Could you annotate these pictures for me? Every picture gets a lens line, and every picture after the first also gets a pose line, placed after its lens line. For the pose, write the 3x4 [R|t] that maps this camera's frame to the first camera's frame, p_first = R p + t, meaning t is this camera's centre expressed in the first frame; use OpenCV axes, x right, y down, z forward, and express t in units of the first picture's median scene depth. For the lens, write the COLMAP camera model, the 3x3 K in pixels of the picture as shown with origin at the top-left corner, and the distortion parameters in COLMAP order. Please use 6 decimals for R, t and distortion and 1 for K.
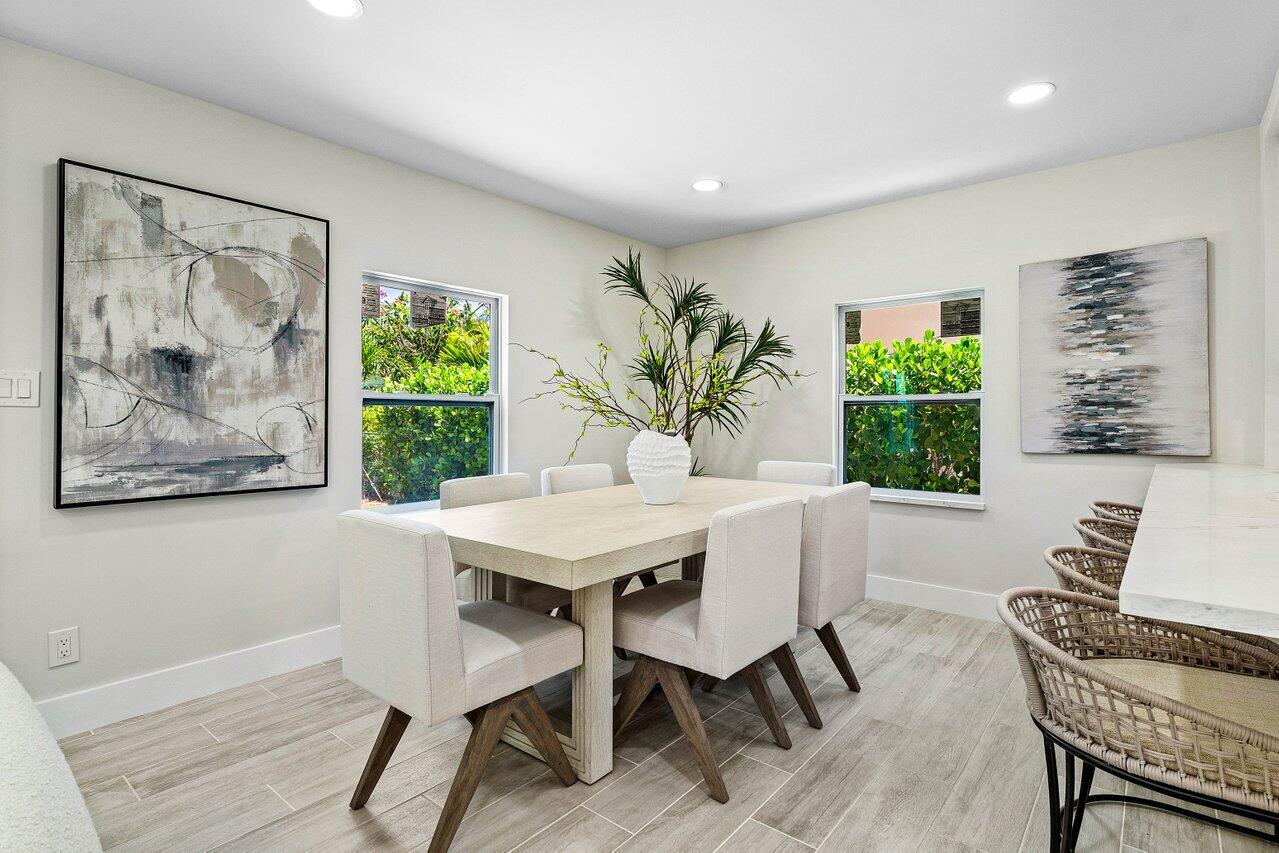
lens RADIAL K [[633.2, 0, 643.5], [0, 633.2, 416.8], [0, 0, 1]] dist [0.004065, 0.000658]
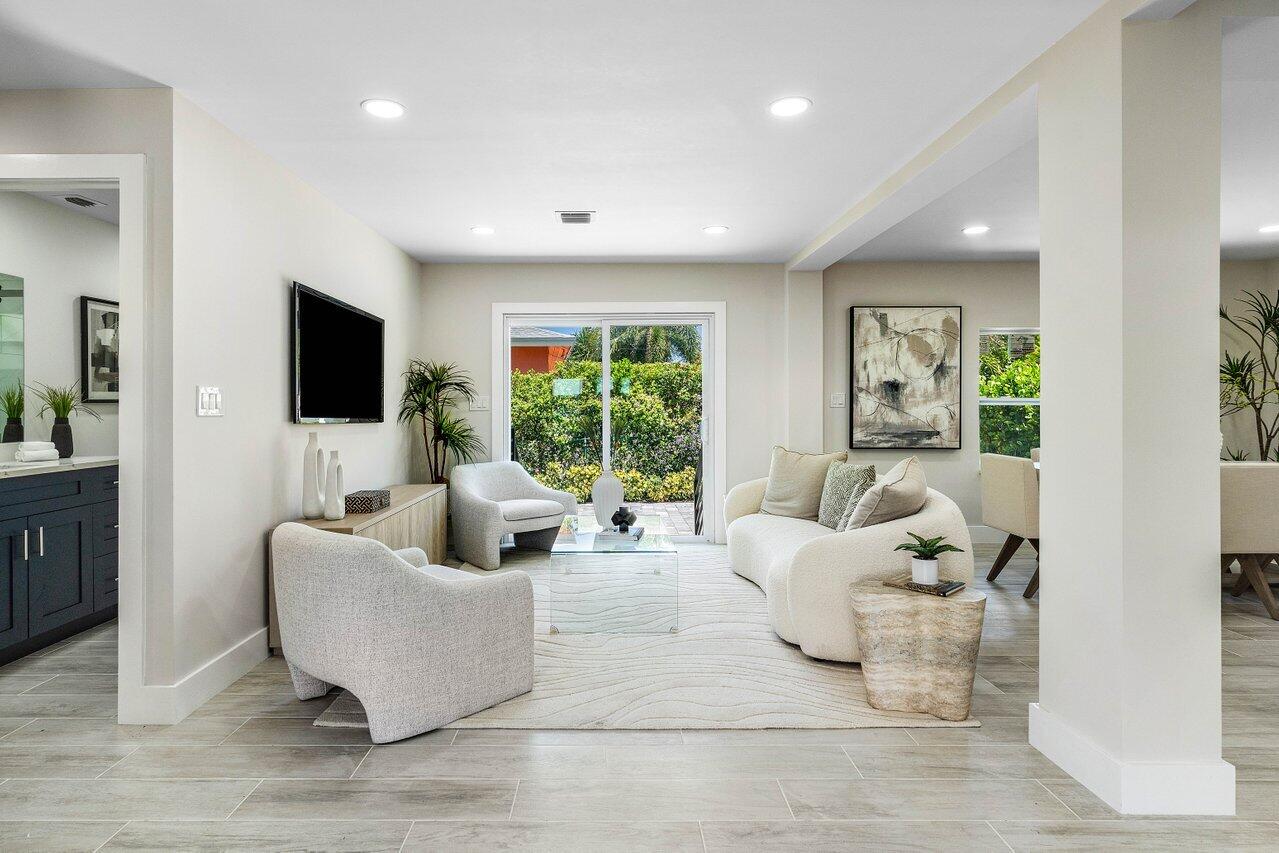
lens RADIAL K [[568.1, 0, 648.3], [0, 568.1, 407.1], [0, 0, 1]] dist [-0.003545, -0.000126]
pose [[0.617854, -0.002233, -0.786290, 0.280481], [-0.000023, 0.999996, -0.002858, -0.010389], [0.786293, 0.001784, 0.617851, -0.862872]]
